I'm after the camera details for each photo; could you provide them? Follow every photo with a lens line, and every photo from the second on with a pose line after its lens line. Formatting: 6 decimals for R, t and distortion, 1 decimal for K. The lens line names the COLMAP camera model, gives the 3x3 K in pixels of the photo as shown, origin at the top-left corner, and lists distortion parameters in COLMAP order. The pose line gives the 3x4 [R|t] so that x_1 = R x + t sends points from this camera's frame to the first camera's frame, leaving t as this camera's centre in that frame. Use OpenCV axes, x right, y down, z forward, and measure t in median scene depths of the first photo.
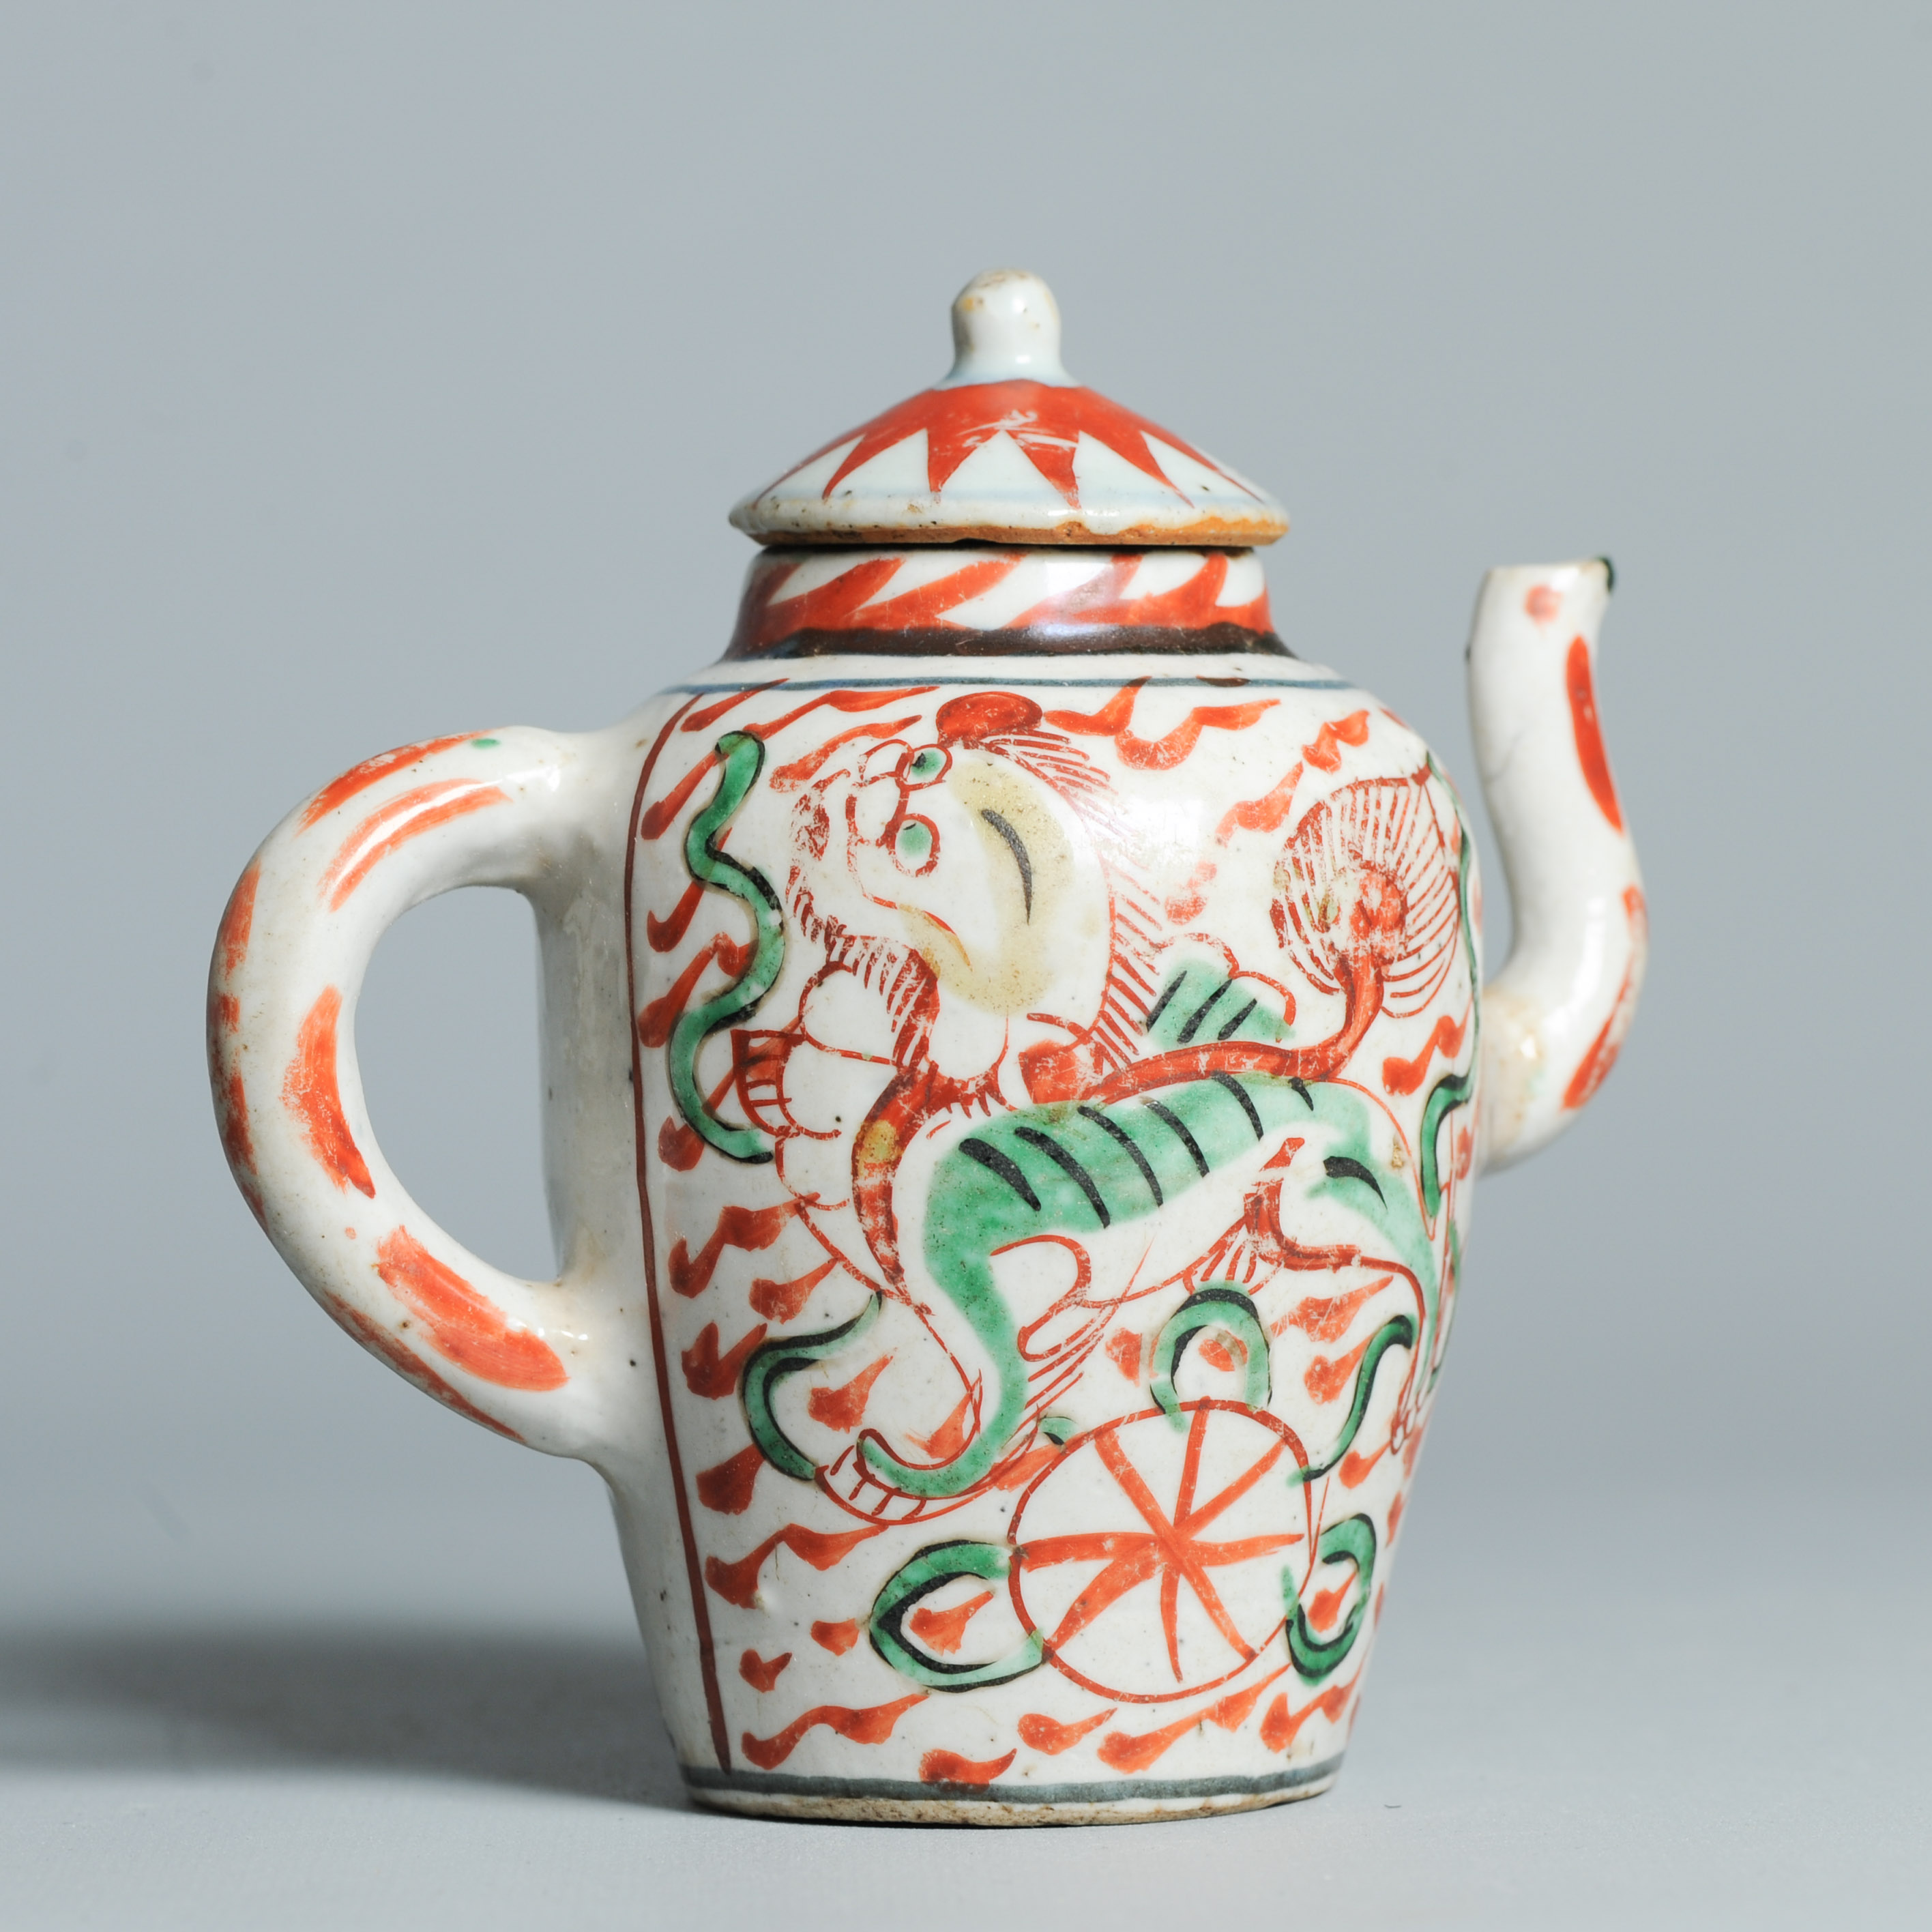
lens RADIAL K [[9629.0, 0, 819.9], [0, 9629.0, 964.9], [0, 0, 1]] dist [-0.235109, 4.657538]
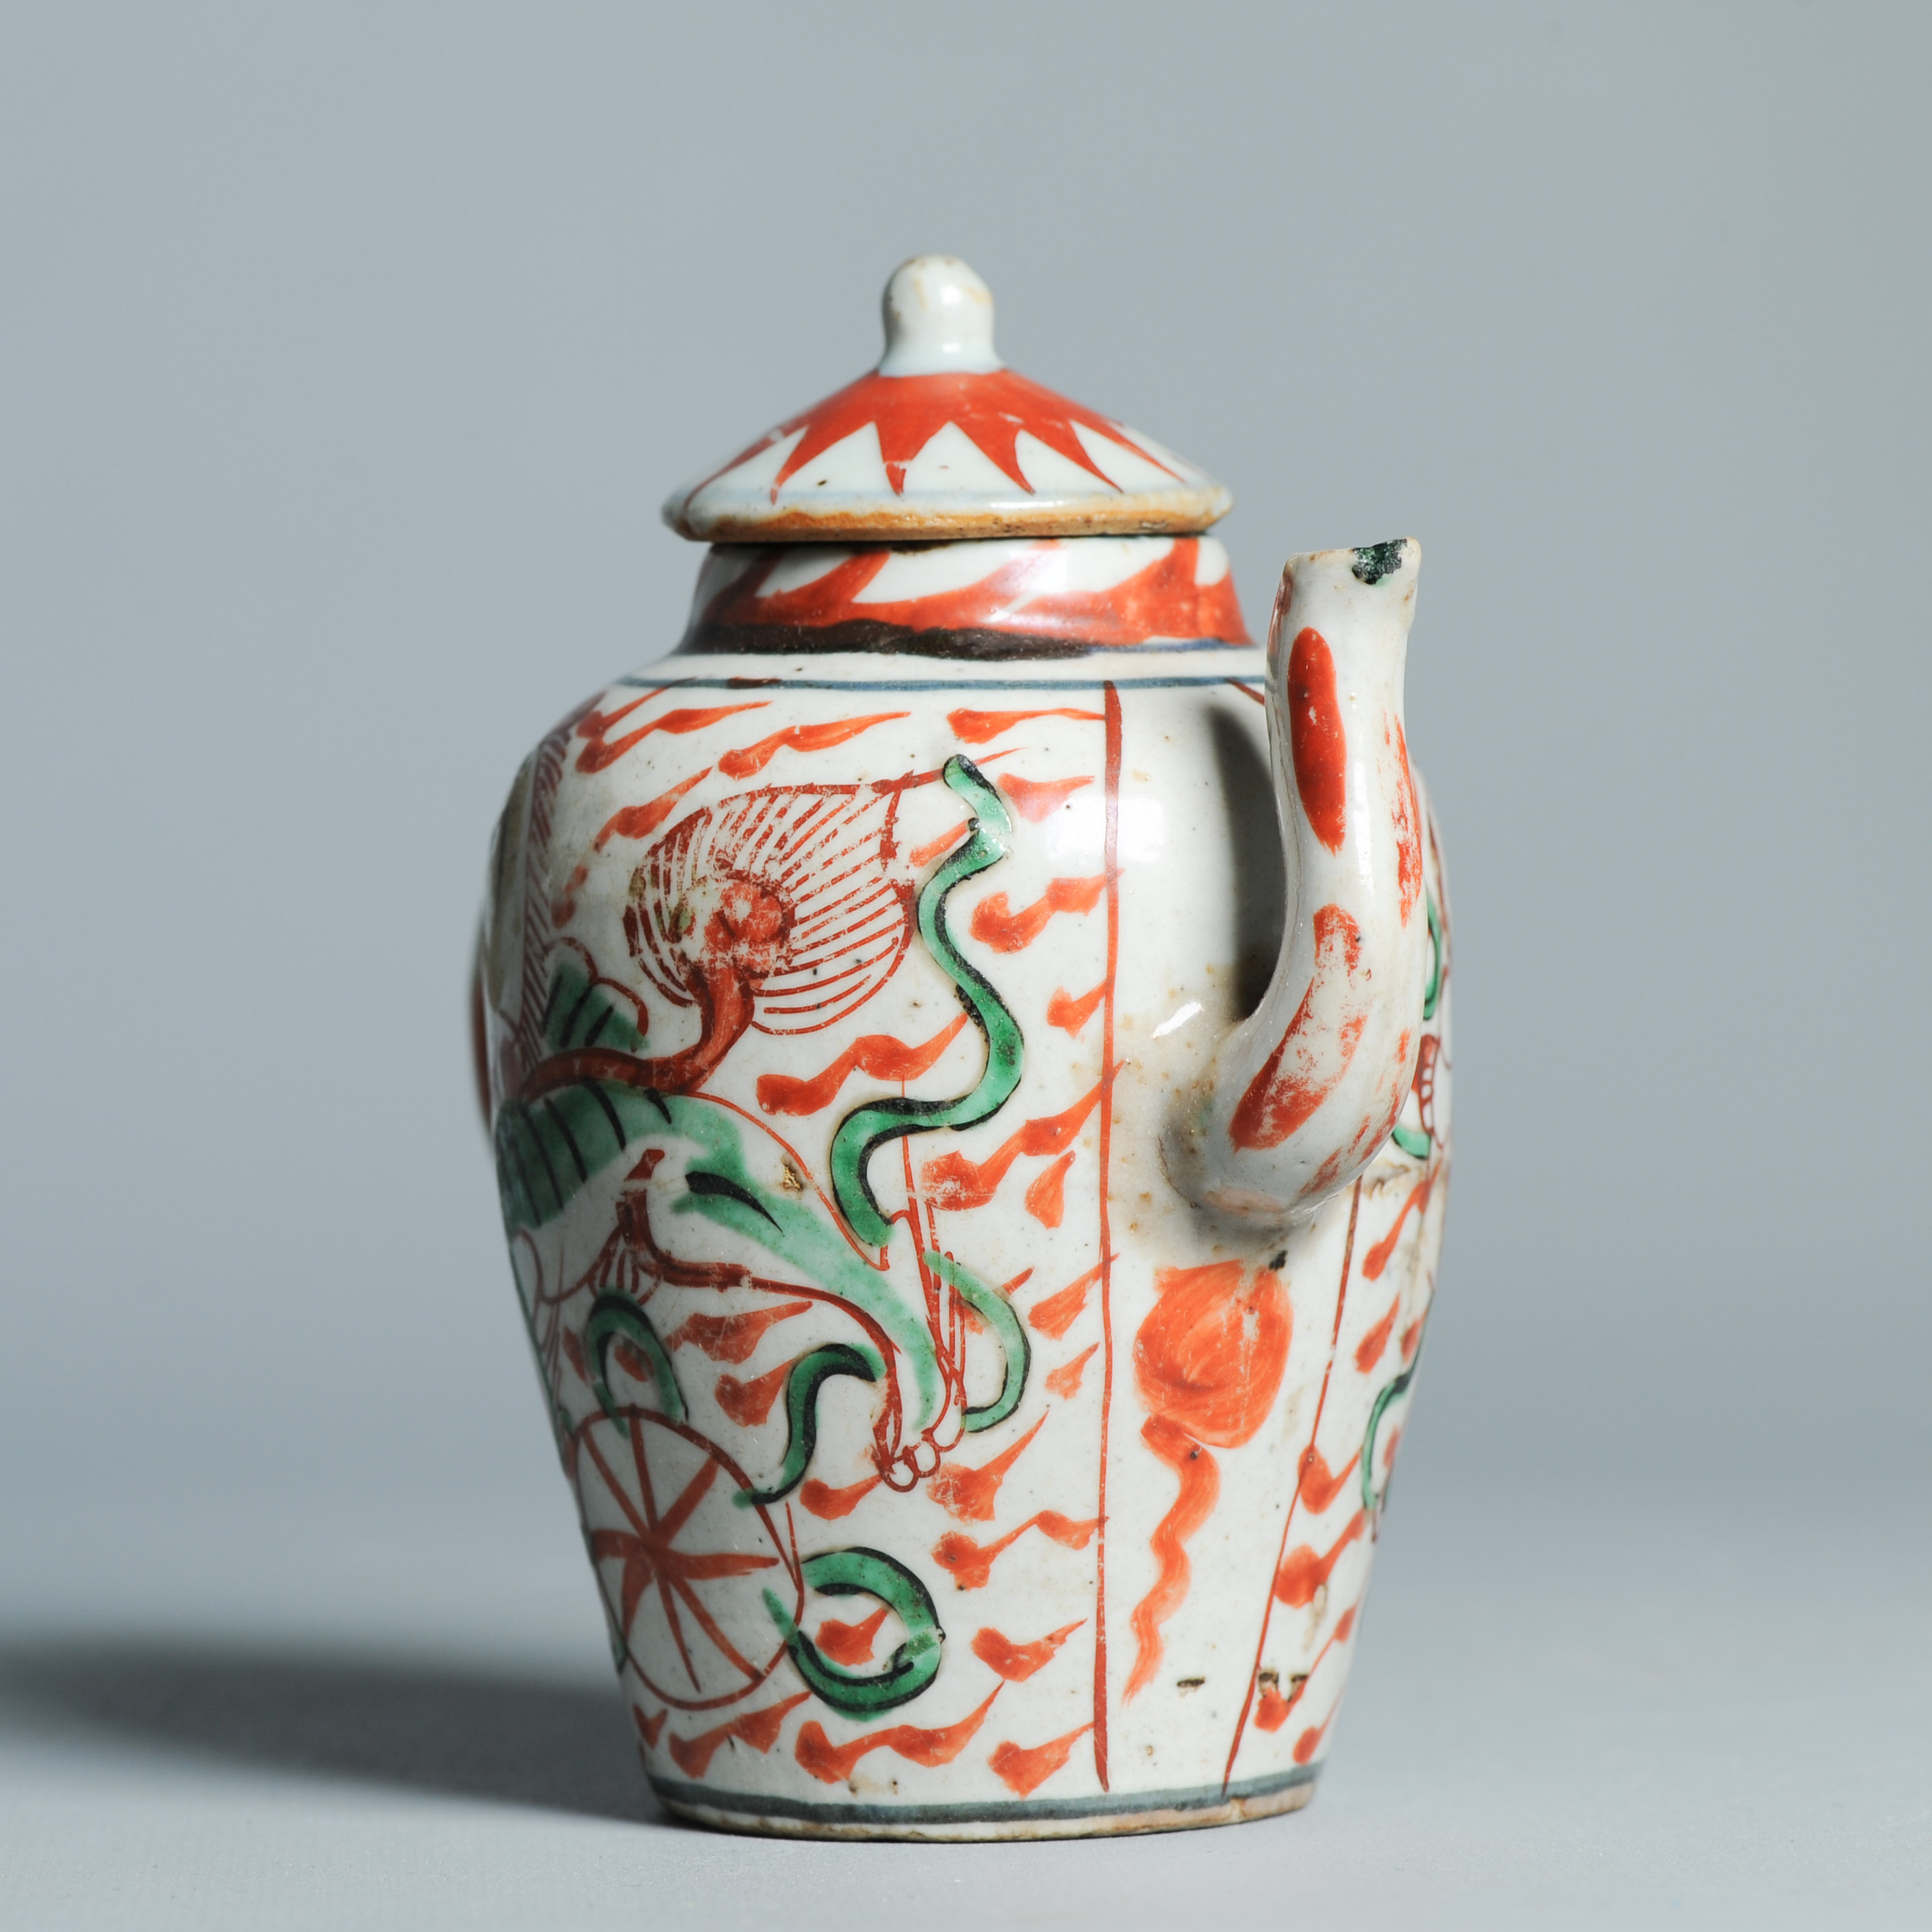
lens RADIAL K [[9629.0, 0, 819.9], [0, 9629.0, 964.9], [0, 0, 1]] dist [-0.235109, 4.657538]
pose [[0.254763, 0.044129, -0.965996, 1.002596], [-0.014461, 0.999020, 0.041823, -0.042276], [0.966895, 0.003314, 0.255152, 0.764392]]
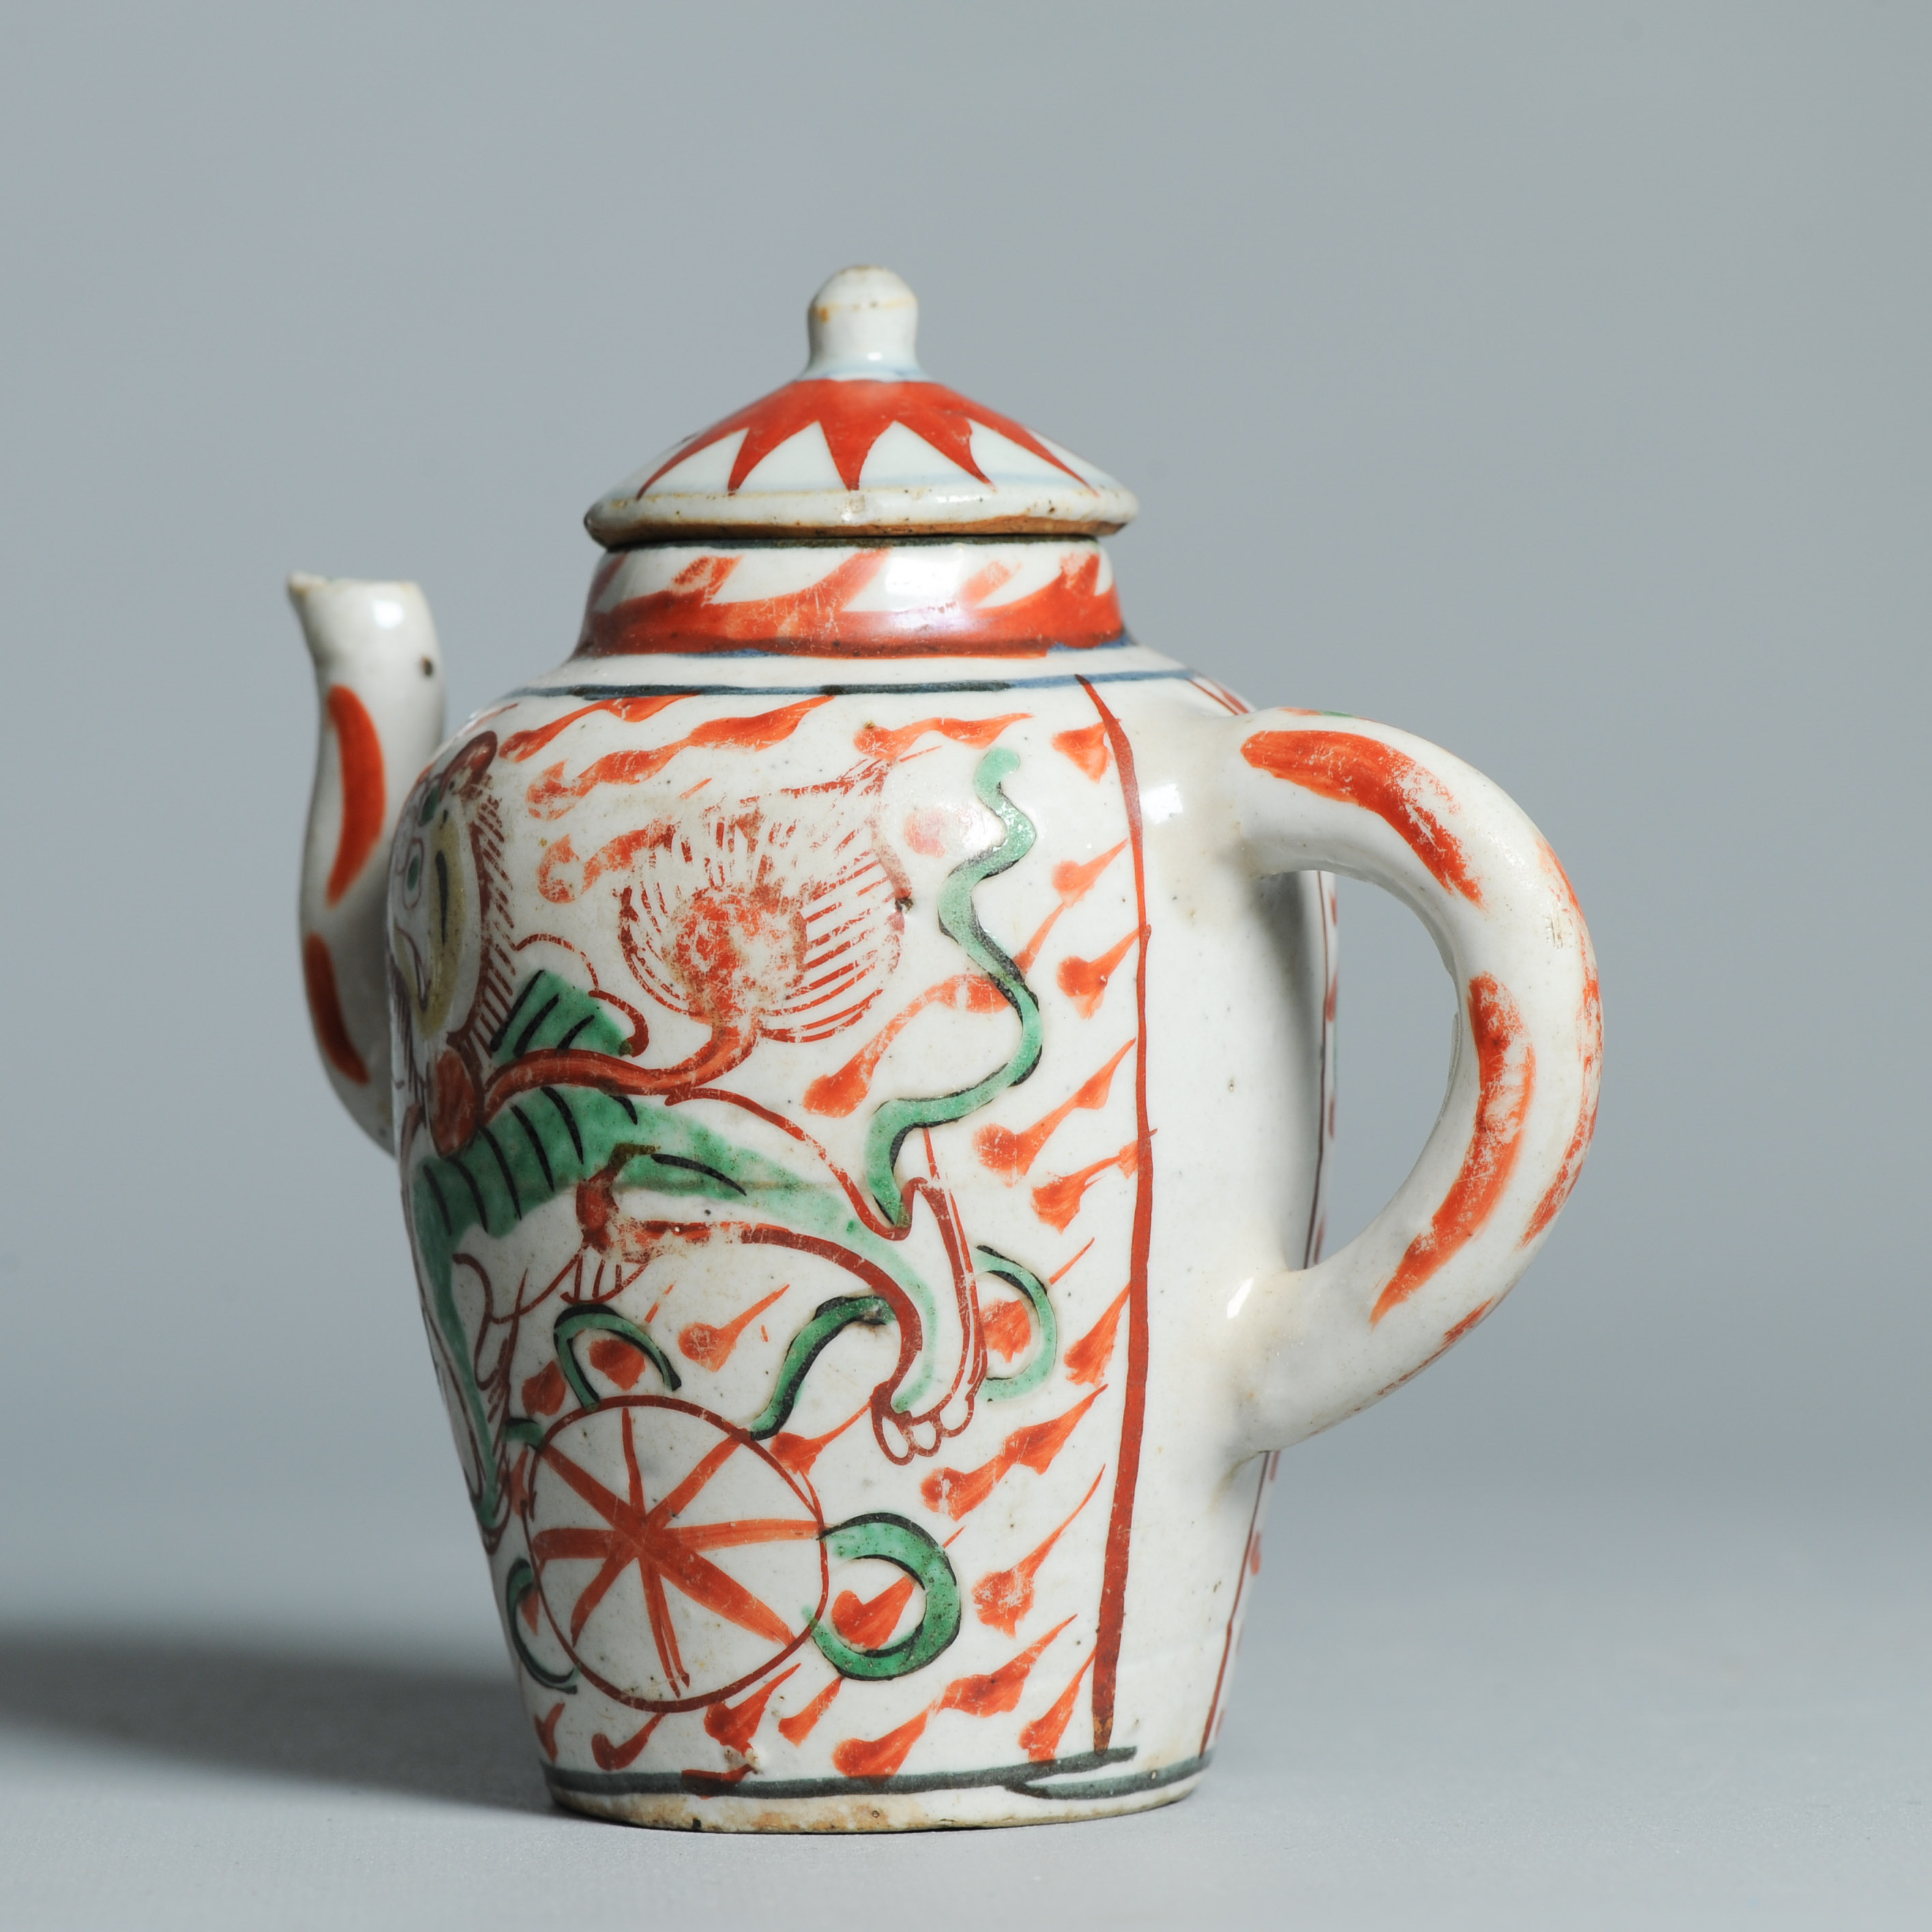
lens RADIAL K [[9629.0, 0, 819.9], [0, 9629.0, 964.9], [0, 0, 1]] dist [-0.235109, 4.657538]
pose [[-0.584361, 0.005180, 0.811478, -0.817320], [0.054353, 0.997984, 0.032770, -0.033958], [-0.809672, 0.063256, -0.583464, 1.647896]]
